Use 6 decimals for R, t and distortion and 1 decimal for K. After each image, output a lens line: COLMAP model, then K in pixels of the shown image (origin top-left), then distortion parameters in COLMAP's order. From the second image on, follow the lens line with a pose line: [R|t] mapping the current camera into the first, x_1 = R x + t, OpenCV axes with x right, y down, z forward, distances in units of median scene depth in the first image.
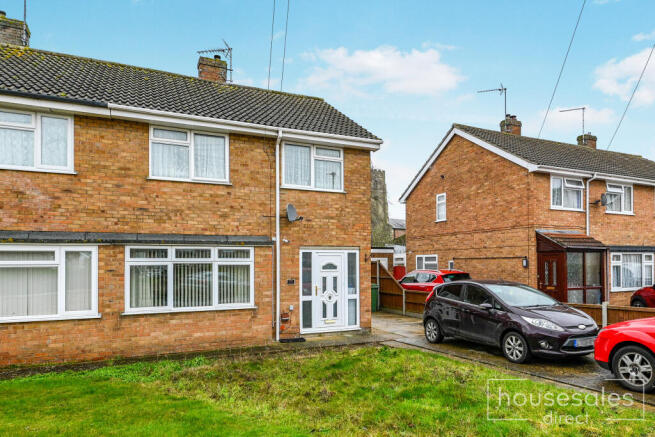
lens RADIAL K [[285.2, 0, 327.4], [0, 285.2, 247.9], [0, 0, 1]] dist [-0.000952, -0.000032]
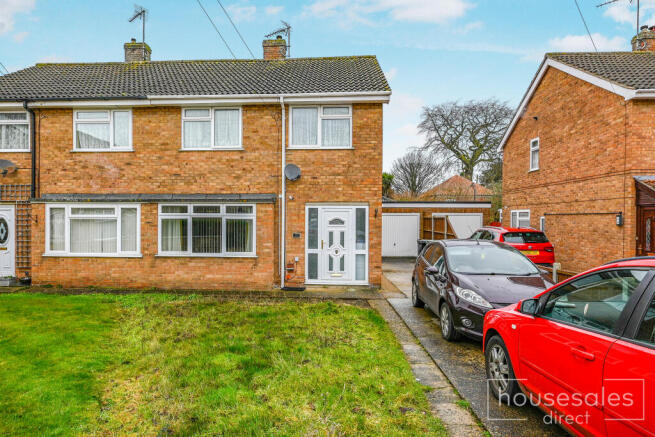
lens RADIAL K [[270.0, 0, 327.6], [0, 270.0, 207.6], [0, 0, 1]] dist [0.001181, -0.000309]
pose [[0.939294, -0.003879, -0.343092, 0.339189], [0.009320, 0.999856, 0.014210, 0.000359], [0.342988, -0.016545, 0.939194, 0.078894]]
